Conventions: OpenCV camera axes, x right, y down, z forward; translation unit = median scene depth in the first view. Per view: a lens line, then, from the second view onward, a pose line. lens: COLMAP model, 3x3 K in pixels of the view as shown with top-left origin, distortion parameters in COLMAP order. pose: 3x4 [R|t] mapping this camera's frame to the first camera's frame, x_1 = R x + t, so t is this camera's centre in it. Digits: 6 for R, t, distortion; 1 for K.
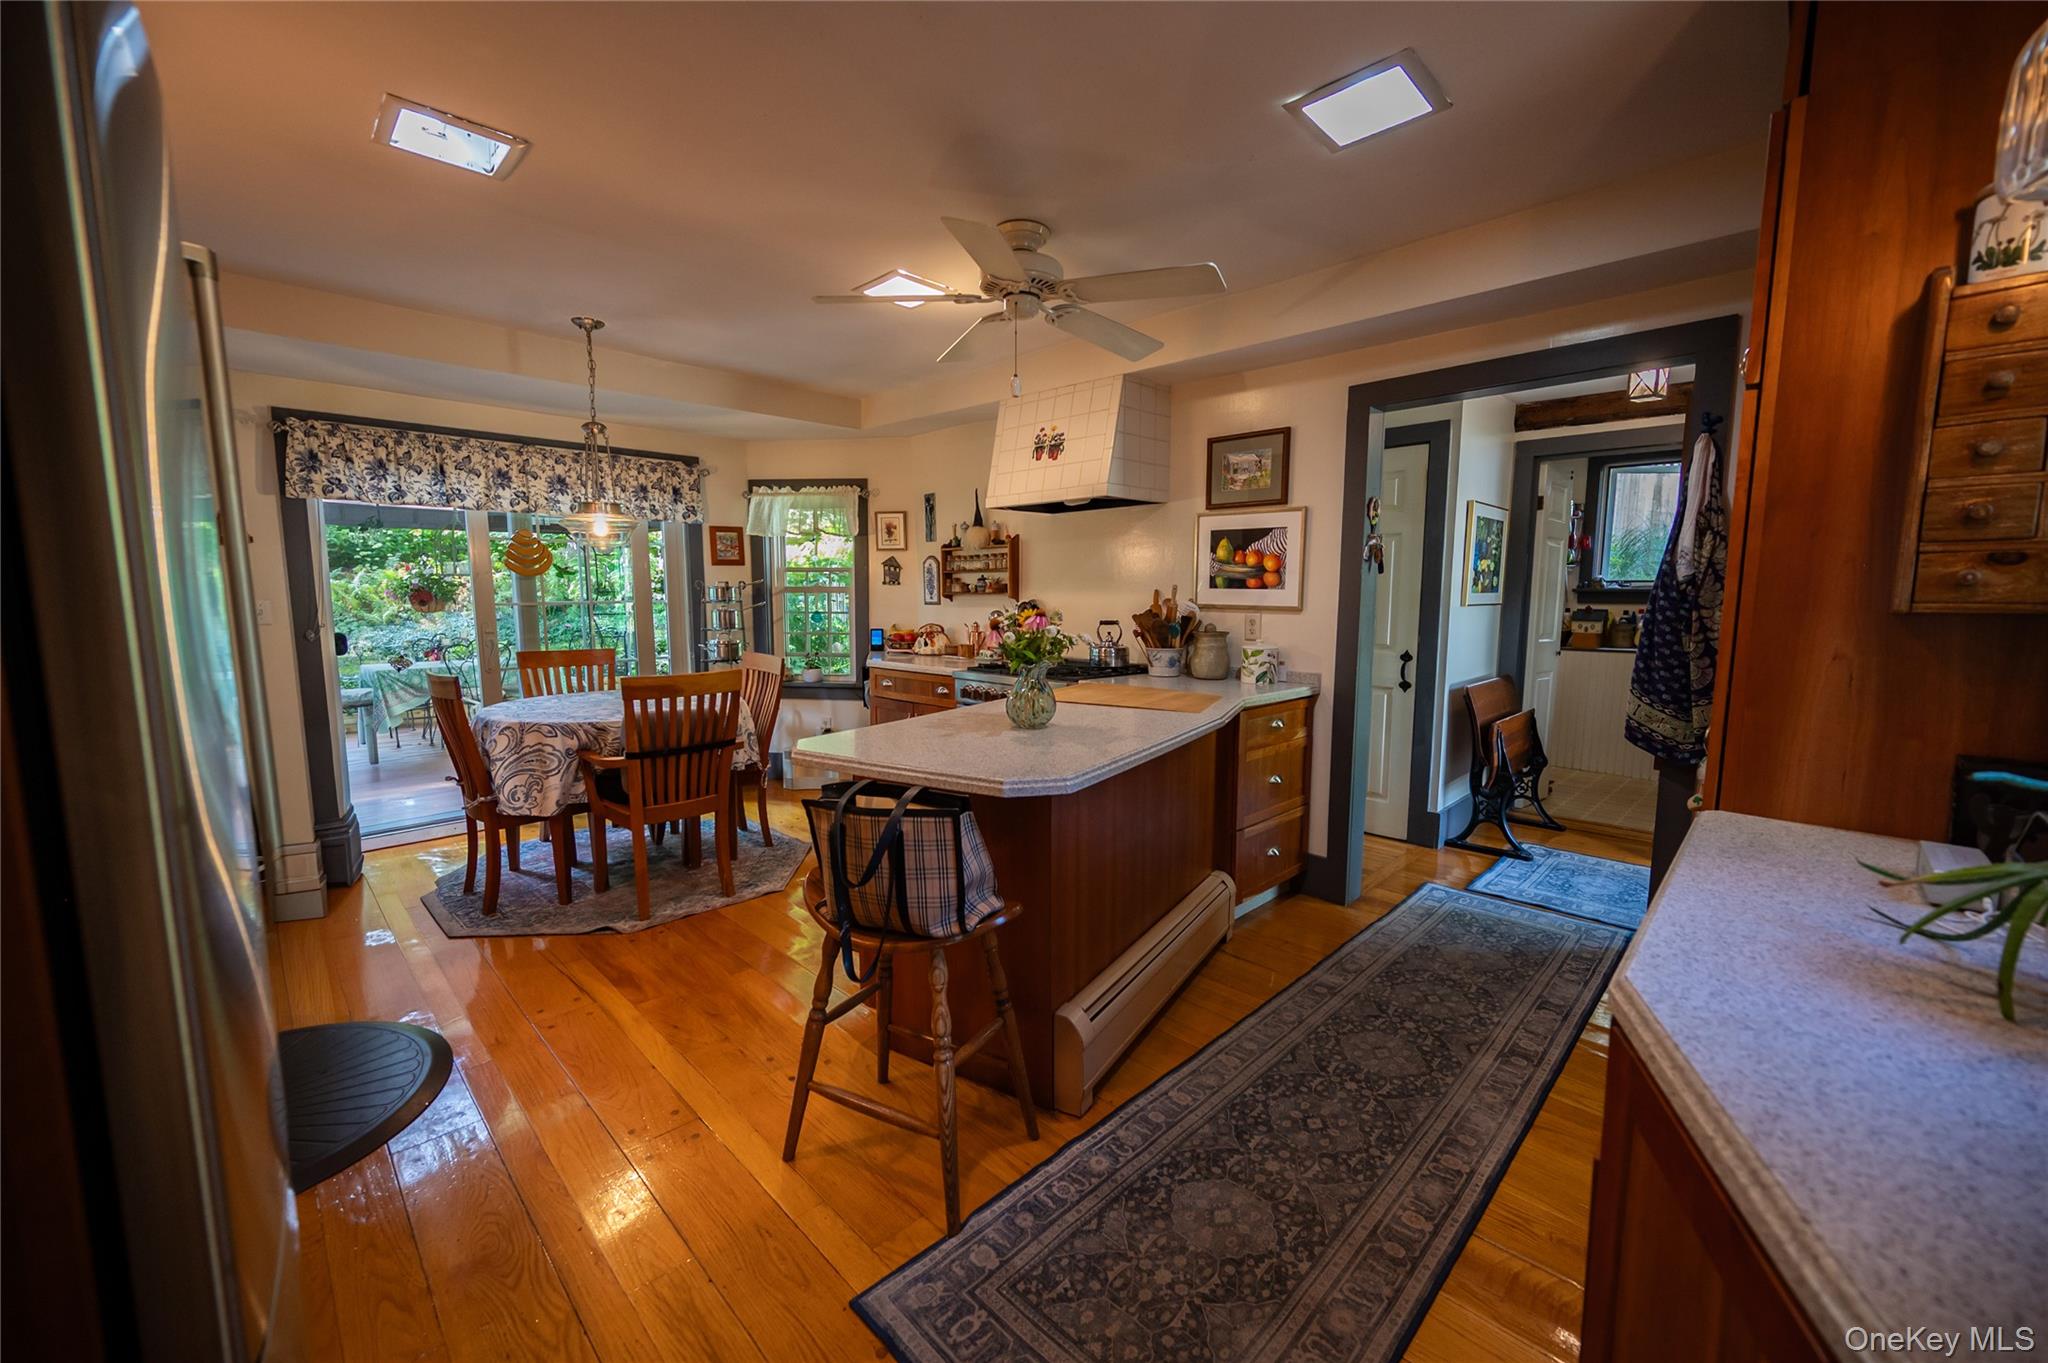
lens RADIAL K [[803.0, 0, 1029.0], [0, 803.0, 692.2], [0, 0, 1]] dist [-0.000852, 0.000007]
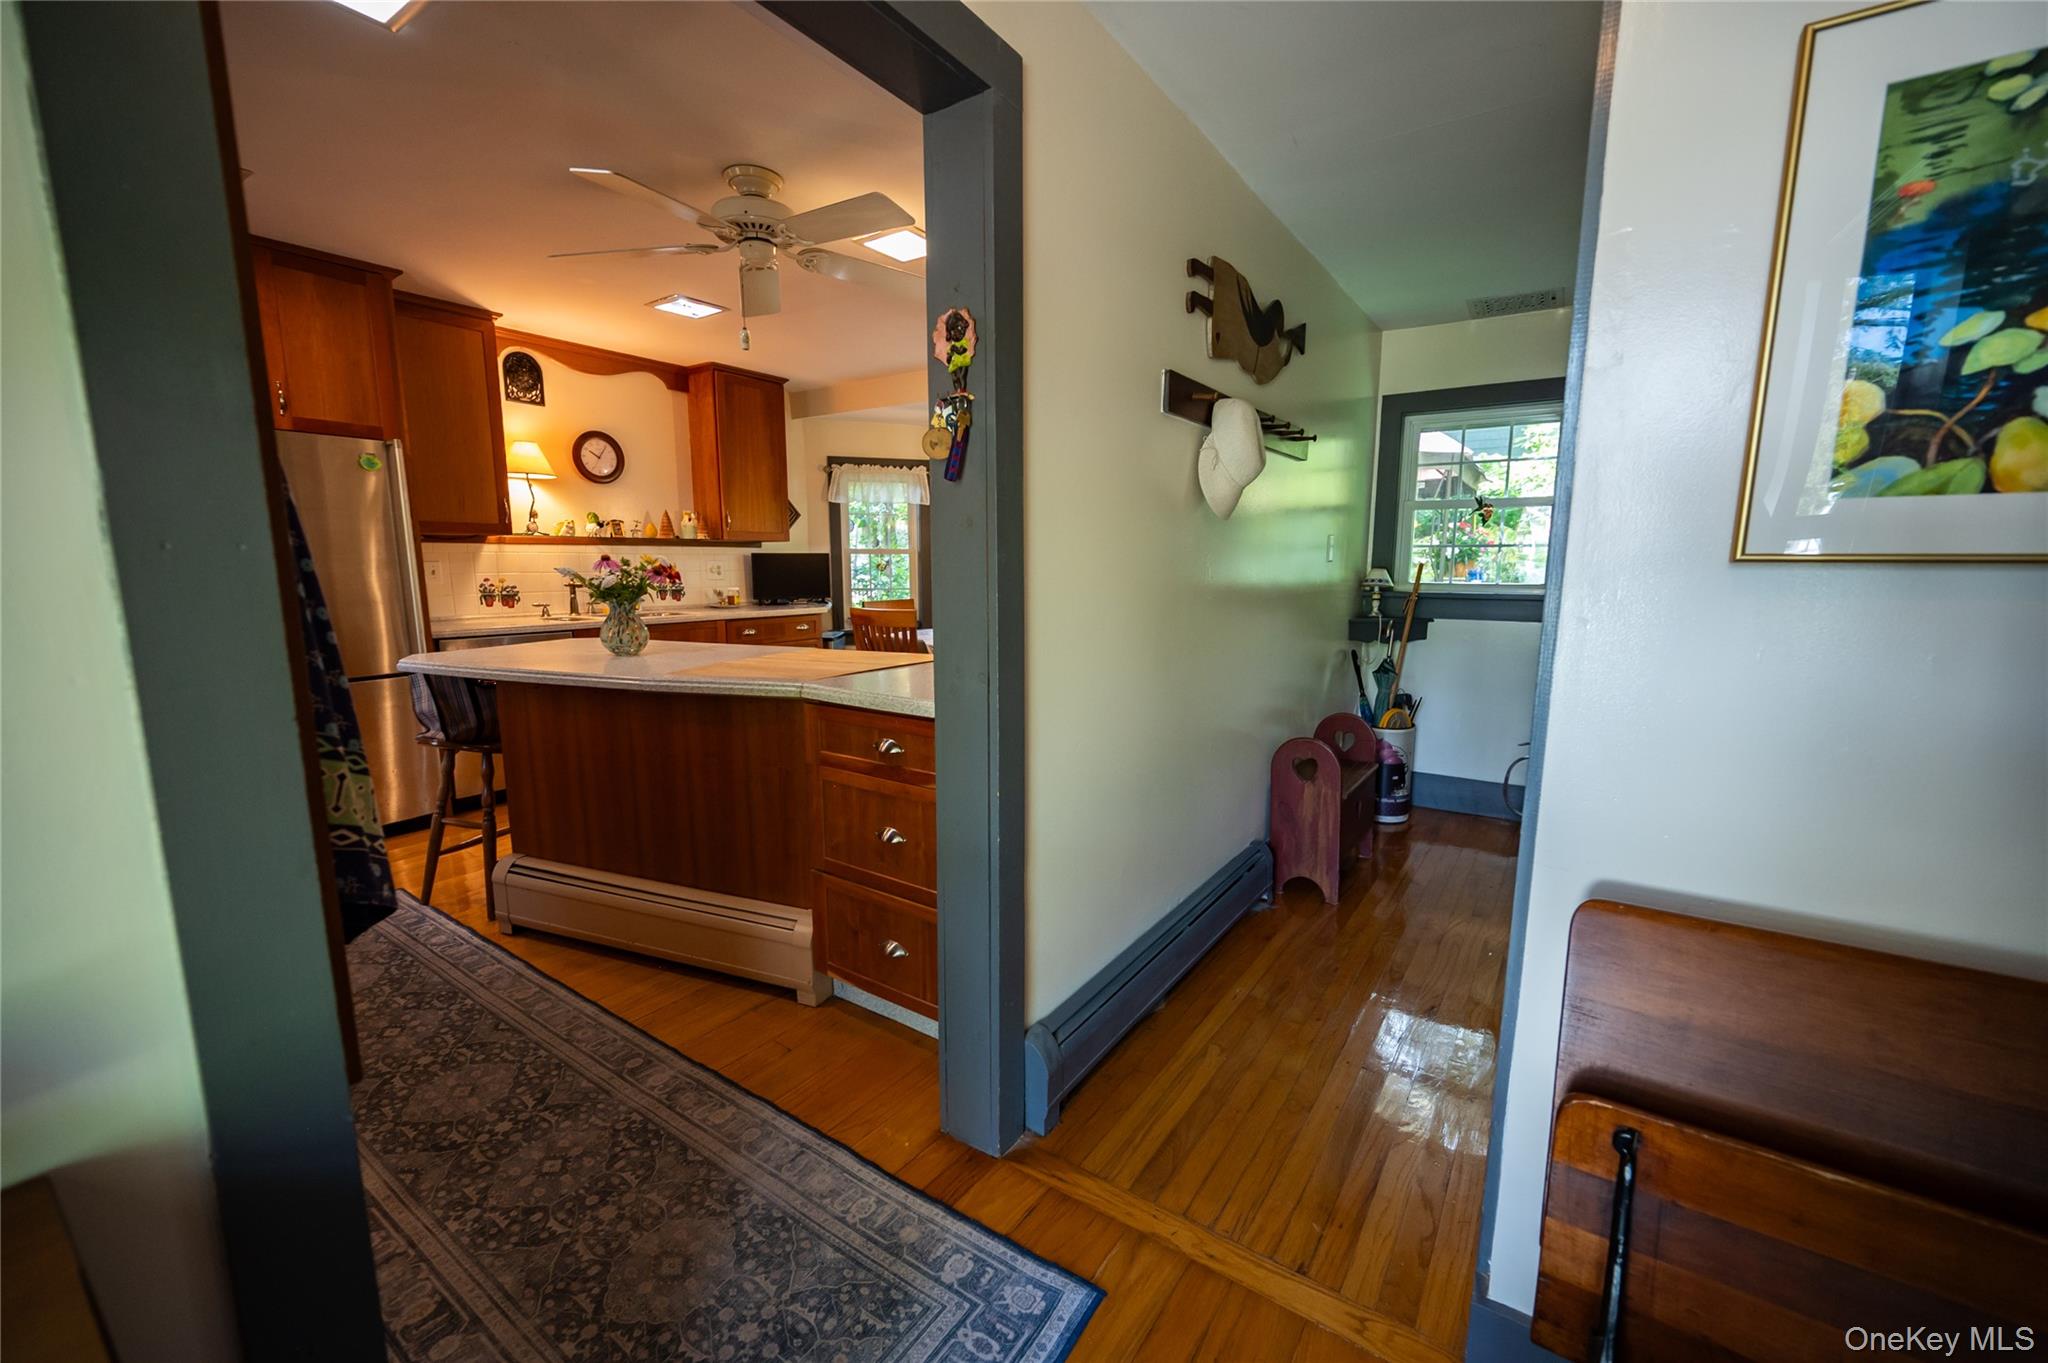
lens RADIAL K [[800.9, 0, 1034.5], [0, 800.9, 682.4], [0, 0, 1]] dist [-0.001768, -0.000250]
pose [[0.187657, 0.145737, -0.971363, 0.875419], [-0.129325, 0.983988, 0.122647, -0.093952], [0.973684, 0.102606, 0.203499, 0.929238]]
